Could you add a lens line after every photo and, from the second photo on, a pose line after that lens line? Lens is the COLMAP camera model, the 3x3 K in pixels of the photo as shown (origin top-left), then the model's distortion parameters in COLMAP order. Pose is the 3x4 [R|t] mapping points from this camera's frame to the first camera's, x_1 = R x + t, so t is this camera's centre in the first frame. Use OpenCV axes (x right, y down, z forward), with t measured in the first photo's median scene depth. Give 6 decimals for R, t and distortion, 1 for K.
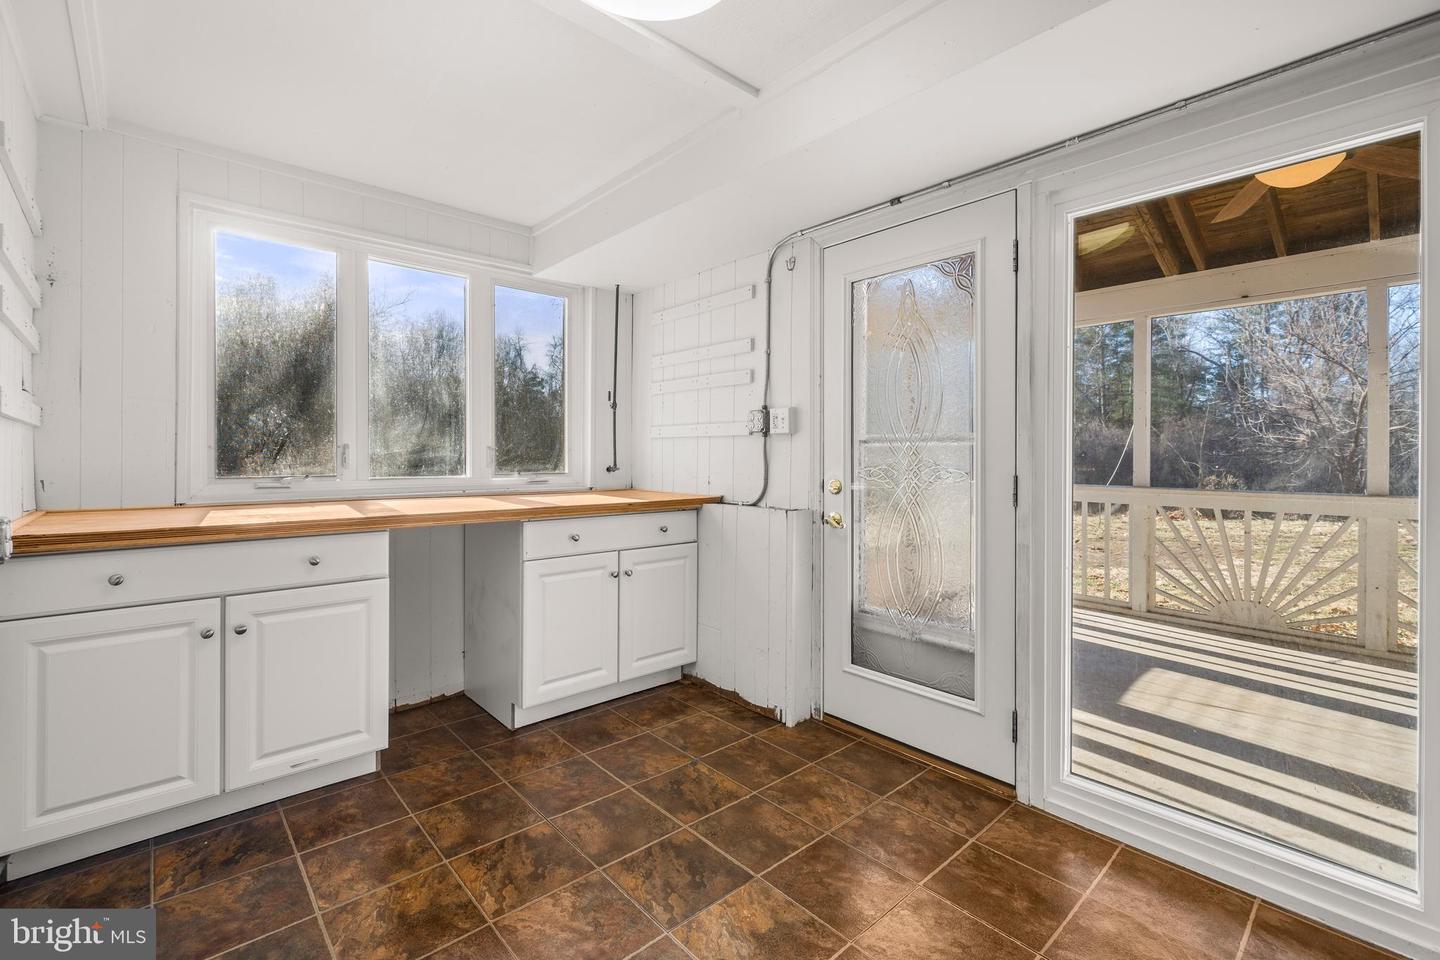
lens RADIAL K [[616.9, 0, 720.0], [0, 616.9, 480.0], [0, 0, 1]] dist [0.000735, 0.000174]
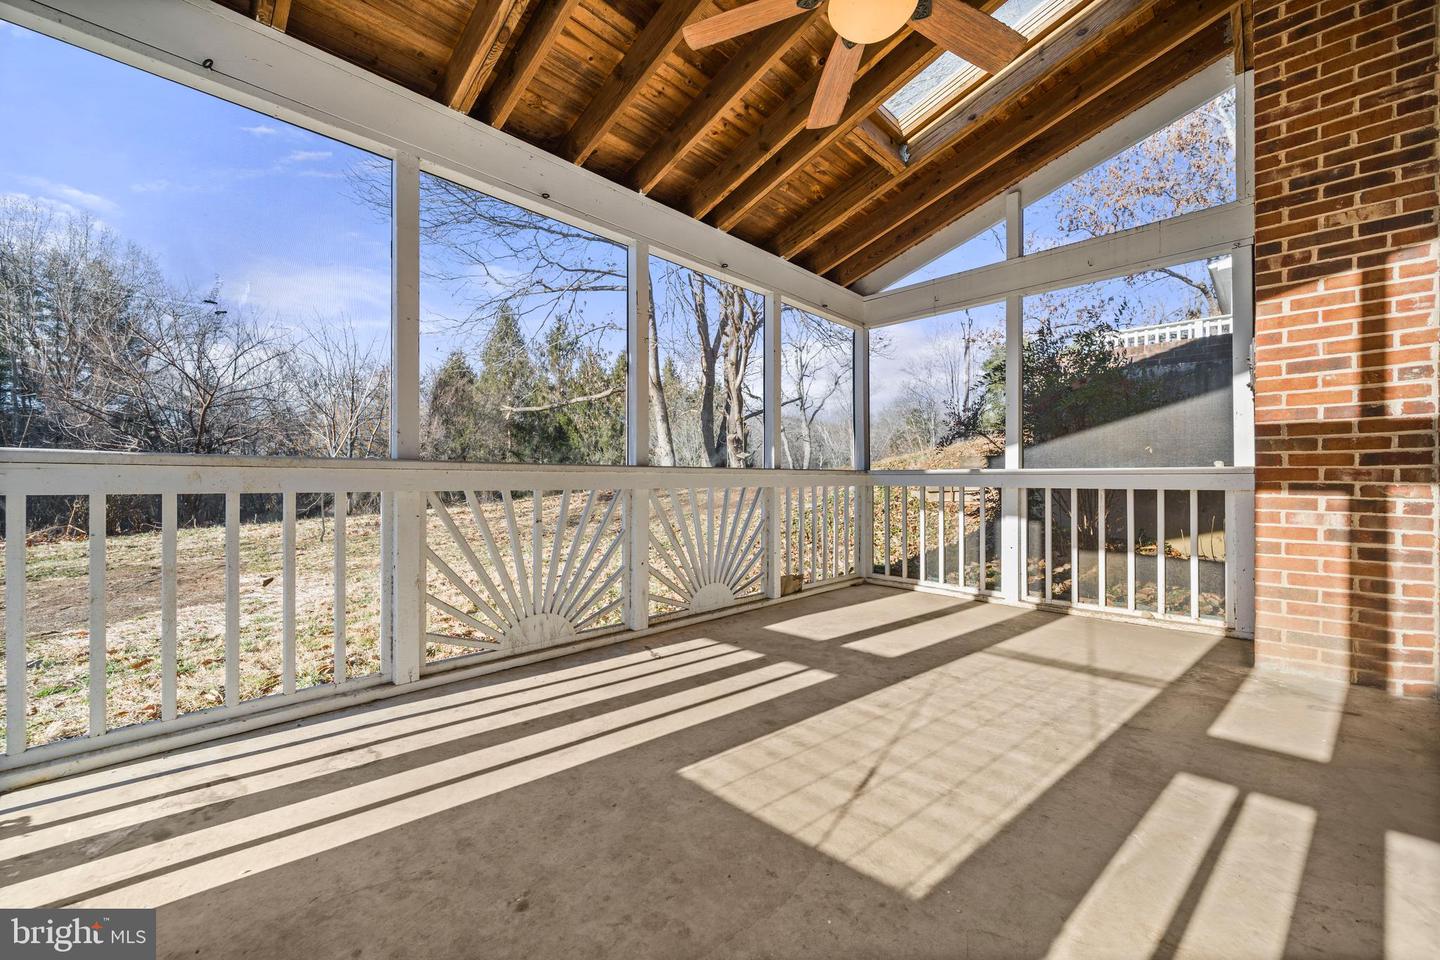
lens RADIAL K [[556.9, 0, 720.0], [0, 556.9, 480.0], [0, 0, 1]] dist [0.000908, 0.000059]
pose [[-0.052620, -0.005738, 0.998598, 0.212654], [0.031312, 0.999482, 0.007393, 0.045479], [-0.998124, 0.031657, -0.052413, 0.966212]]
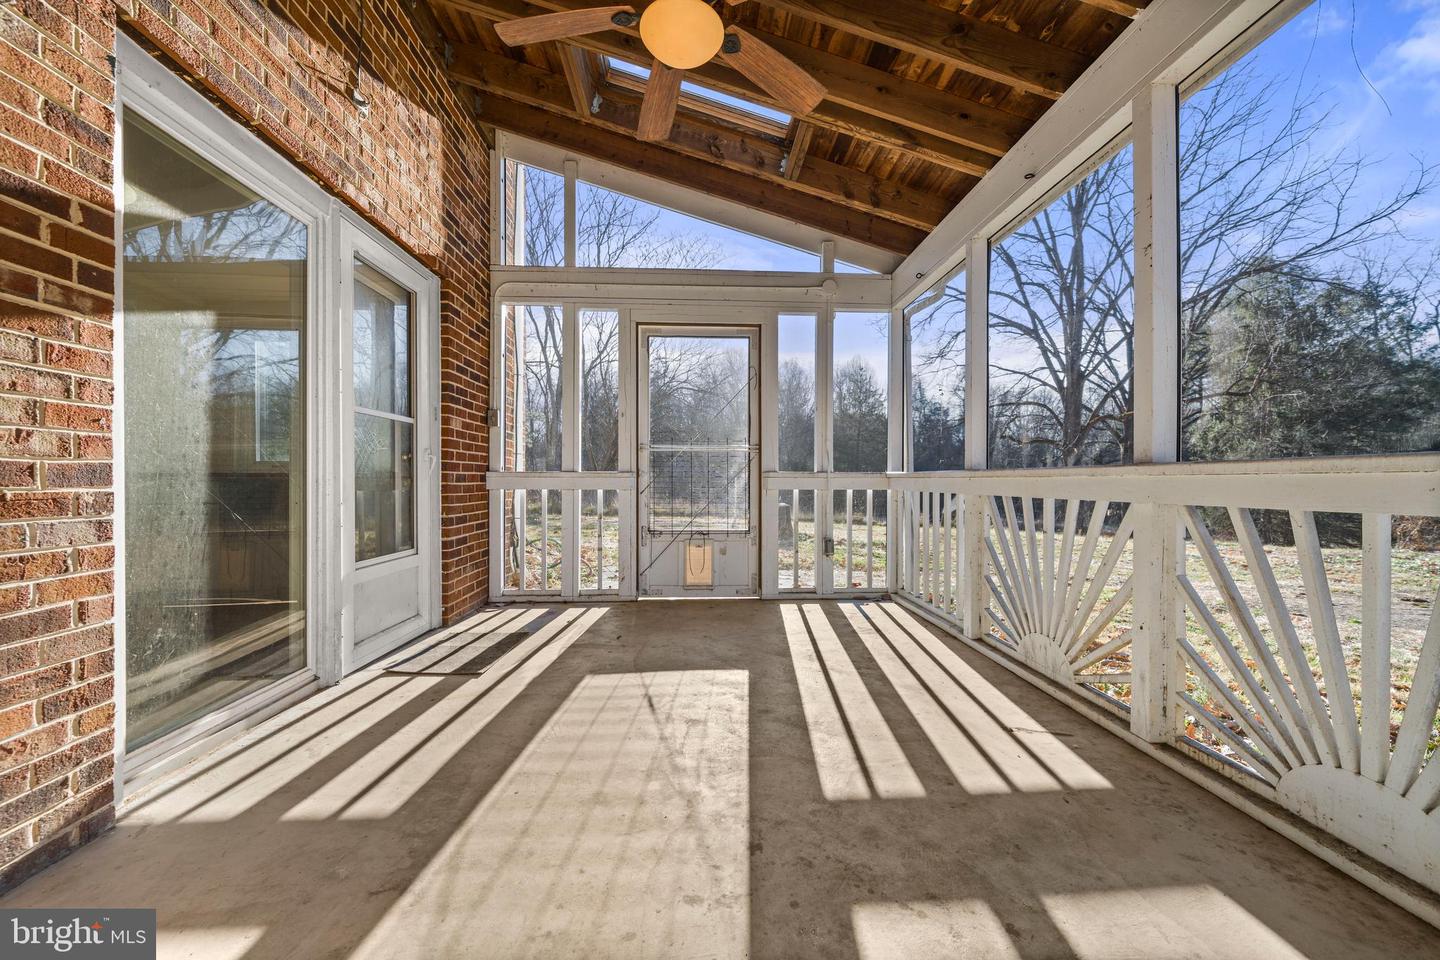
lens RADIAL K [[556.9, 0, 720.0], [0, 556.9, 480.0], [0, 0, 1]] dist [0.000908, 0.000059]
pose [[0.773510, -0.004916, -0.633766, 1.140484], [-0.020982, 0.999223, -0.033359, 0.067218], [0.633437, 0.039101, 0.772806, 0.372249]]
